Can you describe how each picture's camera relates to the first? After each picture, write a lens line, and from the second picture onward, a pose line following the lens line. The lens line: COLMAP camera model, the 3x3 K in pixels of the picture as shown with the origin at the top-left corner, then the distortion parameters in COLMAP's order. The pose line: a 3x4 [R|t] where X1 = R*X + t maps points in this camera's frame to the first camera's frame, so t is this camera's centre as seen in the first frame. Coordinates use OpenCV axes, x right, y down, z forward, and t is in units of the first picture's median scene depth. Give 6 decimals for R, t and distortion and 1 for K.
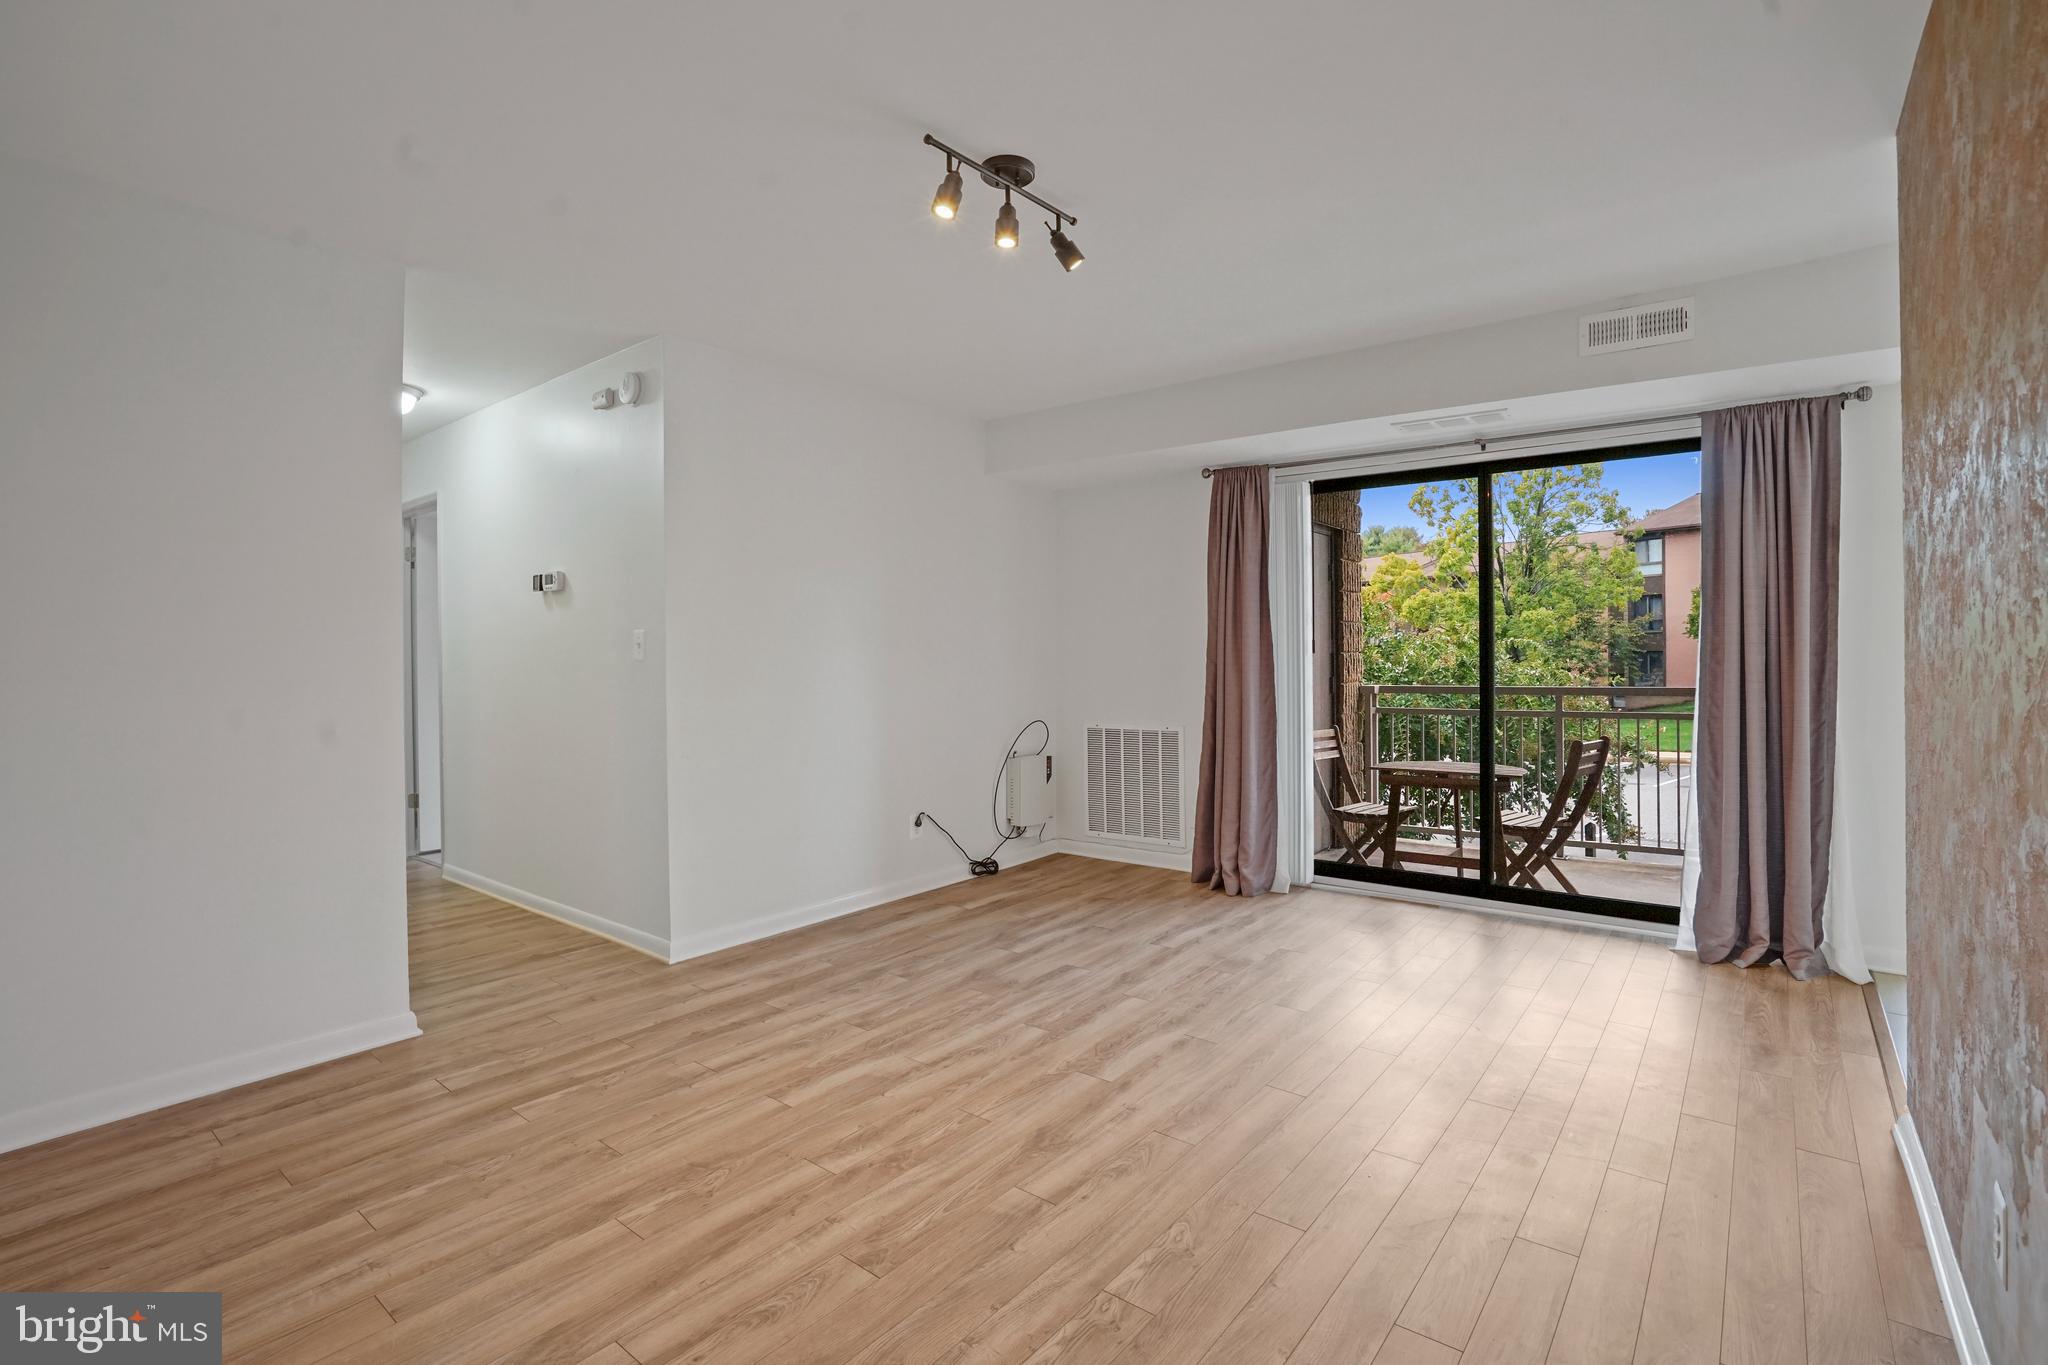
lens RADIAL K [[948.5, 0, 1009.7], [0, 948.5, 662.4], [0, 0, 1]] dist [-0.058979, 0.022041]
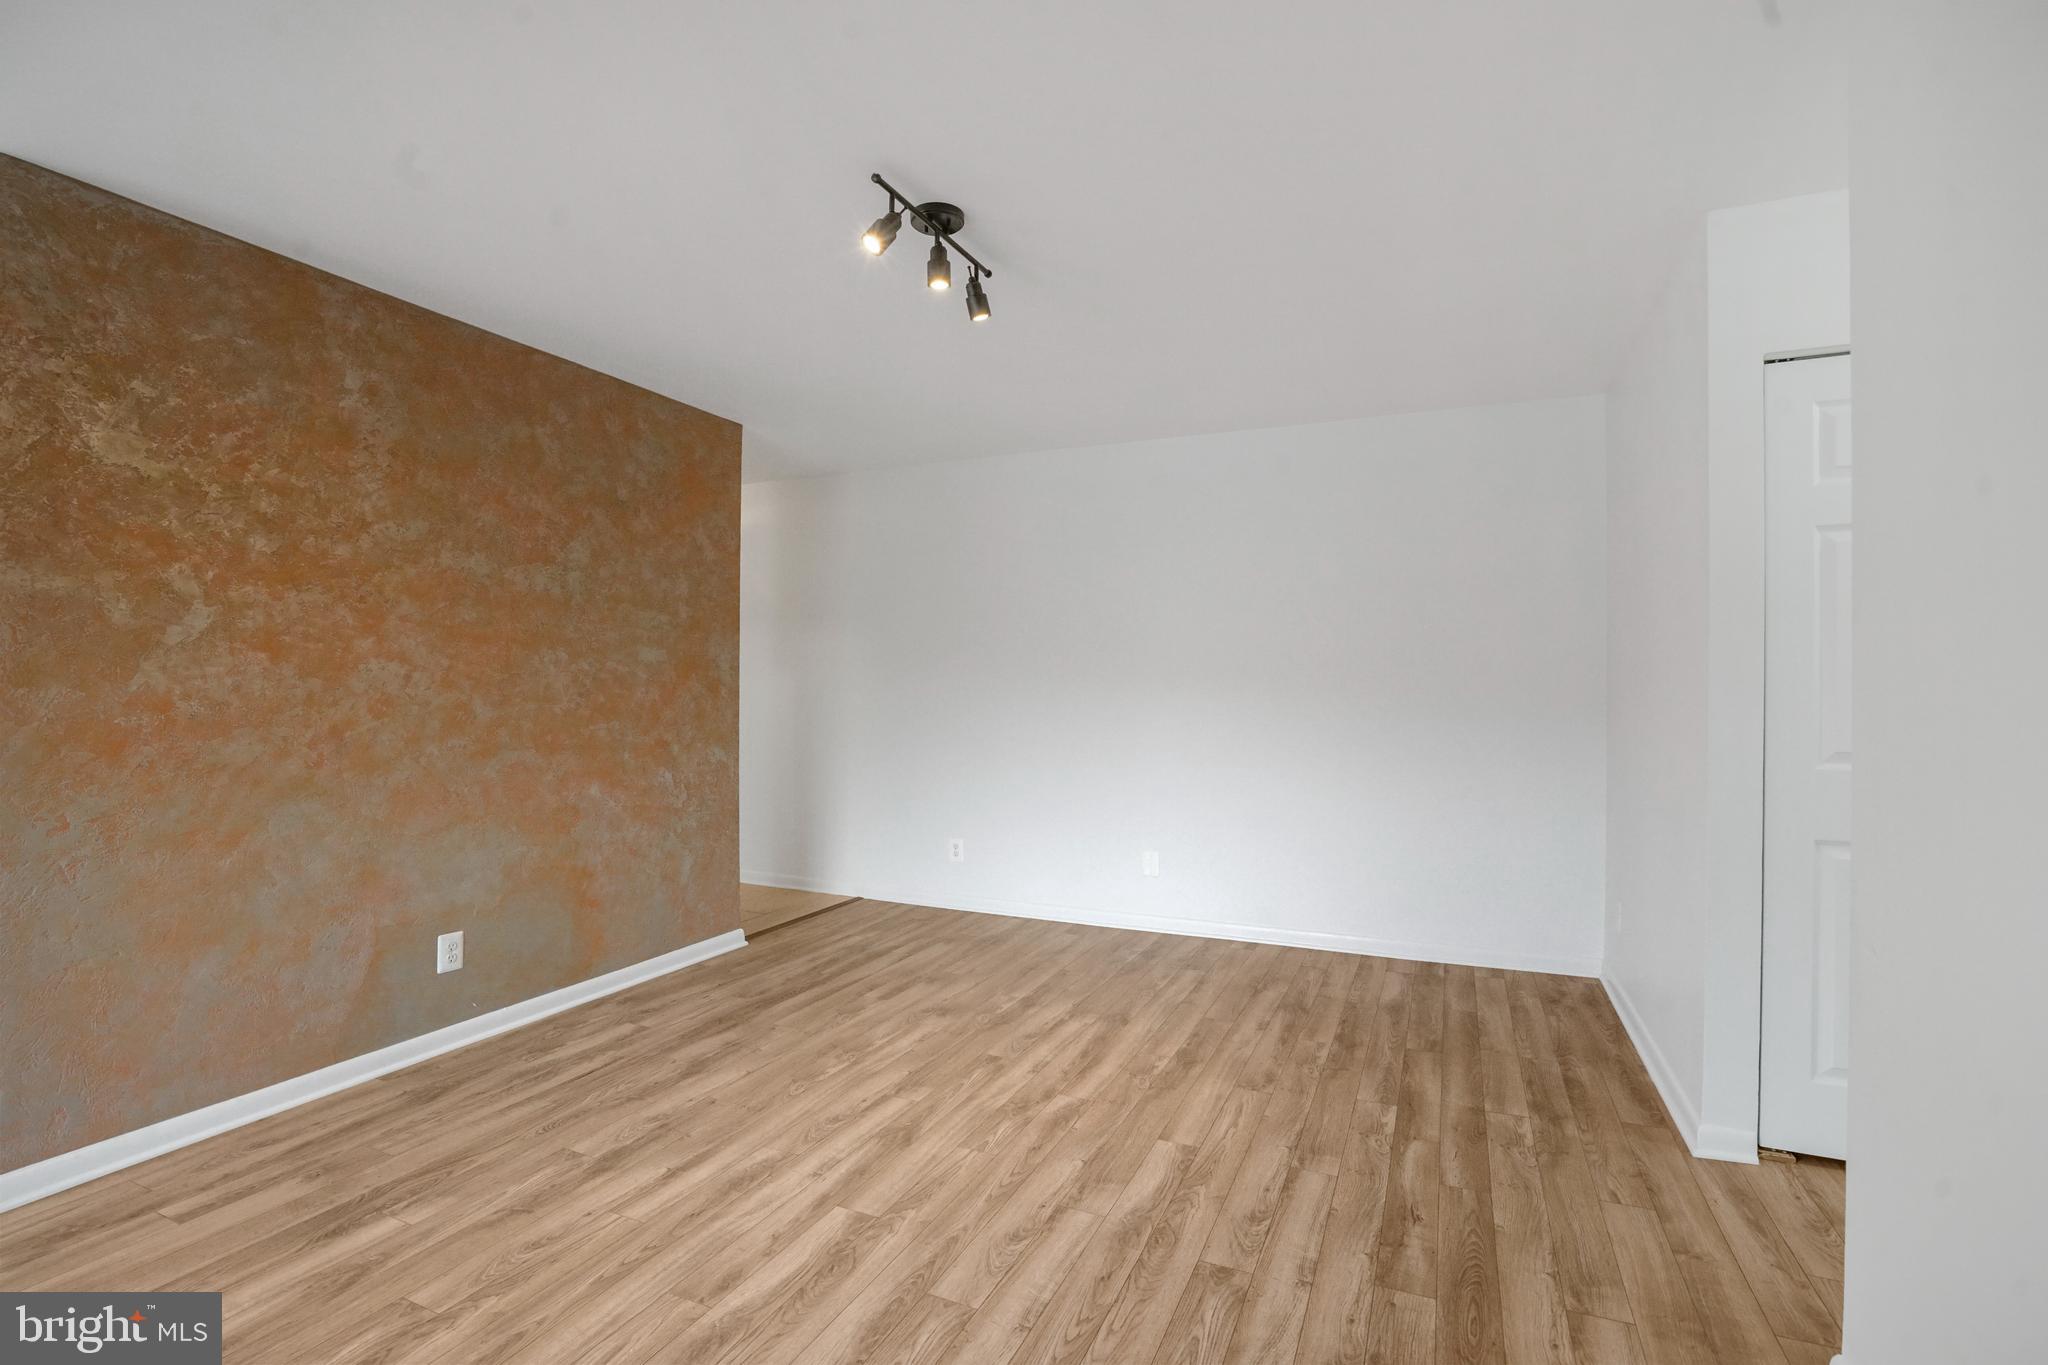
lens RADIAL K [[948.5, 0, 1015.7], [0, 948.5, 686.1], [0, 0, 1]] dist [-0.058979, 0.022041]
pose [[-0.968417, 0.006400, -0.249255, 0.141886], [0.003662, 0.999928, 0.011448, -0.022723], [0.249310, 0.010174, -0.968370, 1.661924]]
